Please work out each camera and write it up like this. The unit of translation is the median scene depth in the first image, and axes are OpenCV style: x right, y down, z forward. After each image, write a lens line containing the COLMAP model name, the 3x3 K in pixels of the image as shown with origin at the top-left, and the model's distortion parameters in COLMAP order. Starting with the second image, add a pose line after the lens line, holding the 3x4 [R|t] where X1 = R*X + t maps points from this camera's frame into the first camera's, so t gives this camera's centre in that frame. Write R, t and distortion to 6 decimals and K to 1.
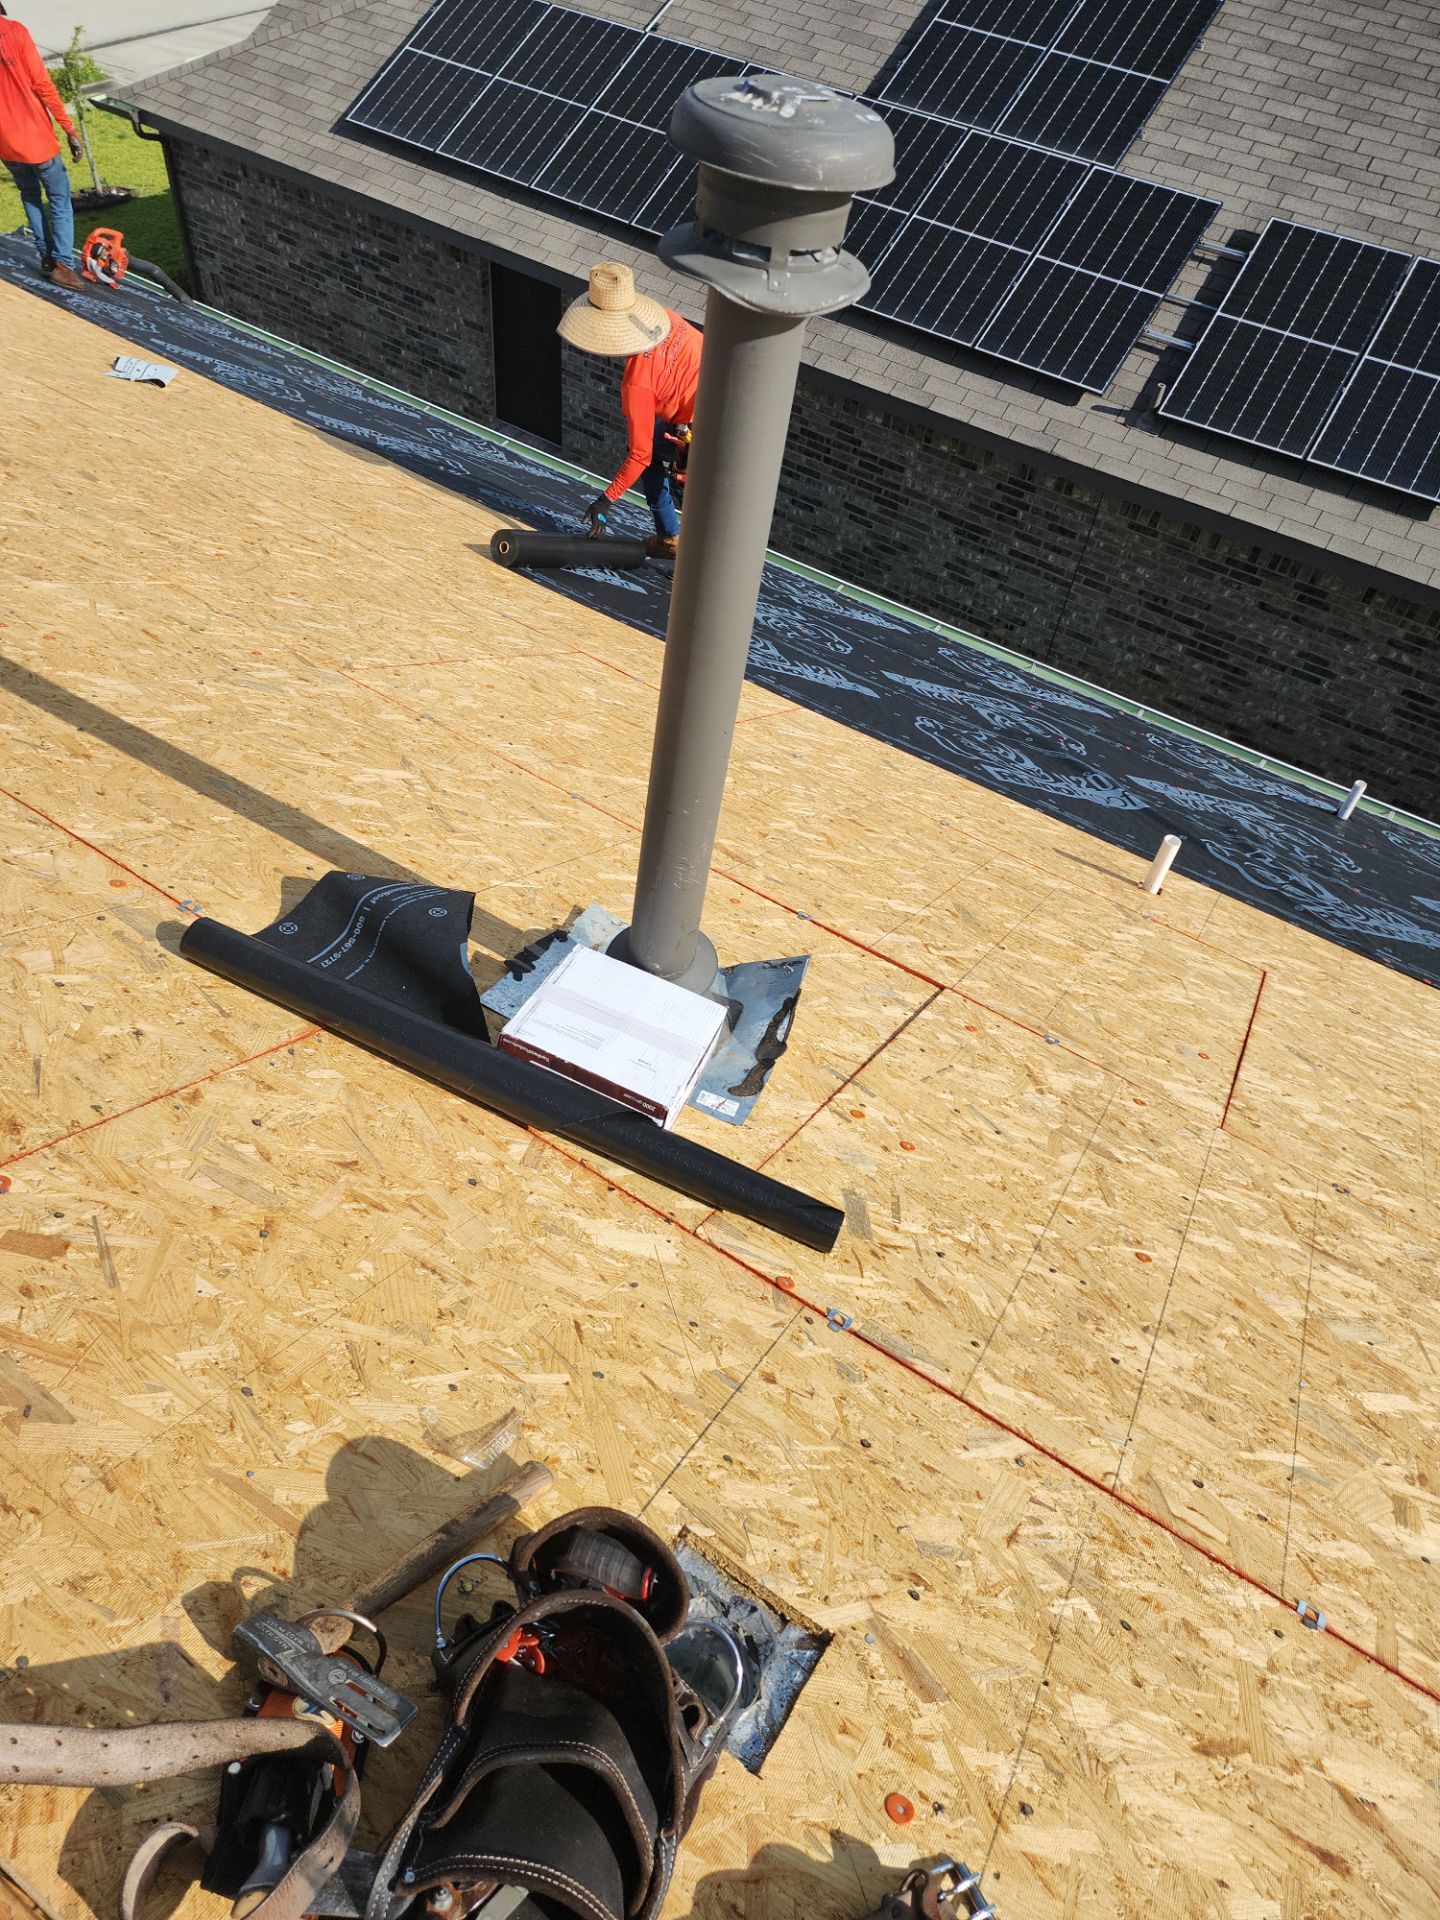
lens RADIAL K [[1220.3, 0, 699.4], [0, 1220.3, 958.6], [0, 0, 1]] dist [0.046421, -0.044848]
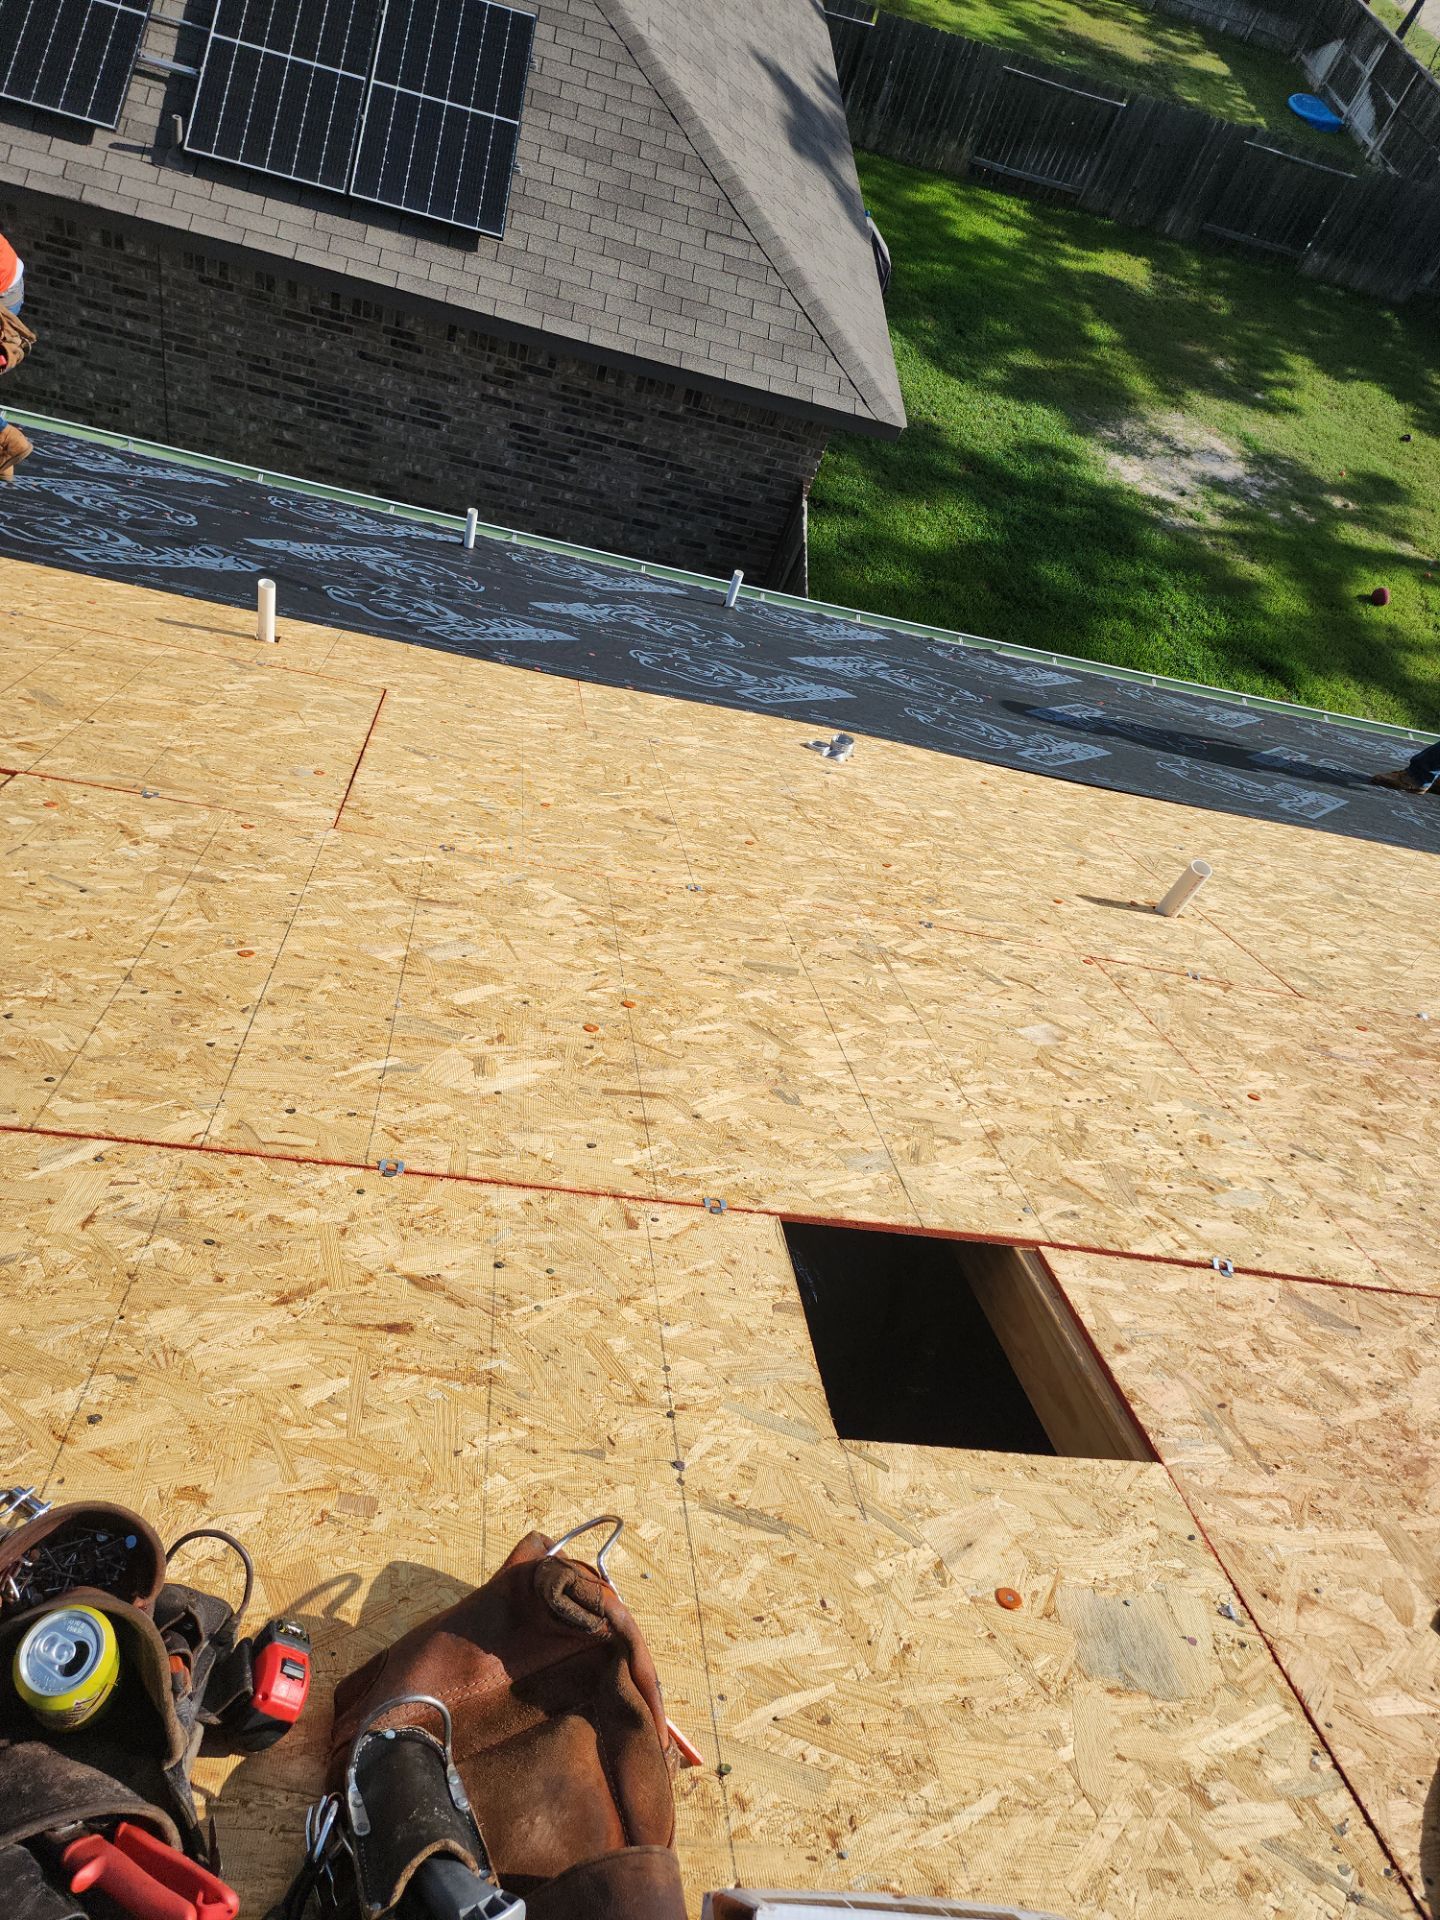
lens RADIAL K [[1220.3, 0, 699.4], [0, 1220.3, 958.6], [0, 0, 1]] dist [0.046421, -0.044848]
pose [[0.815900, -0.341689, 0.466429, 0.087011], [0.269130, 0.938414, 0.216674, 0.057940], [-0.511739, -0.051255, 0.857611, -0.045971]]
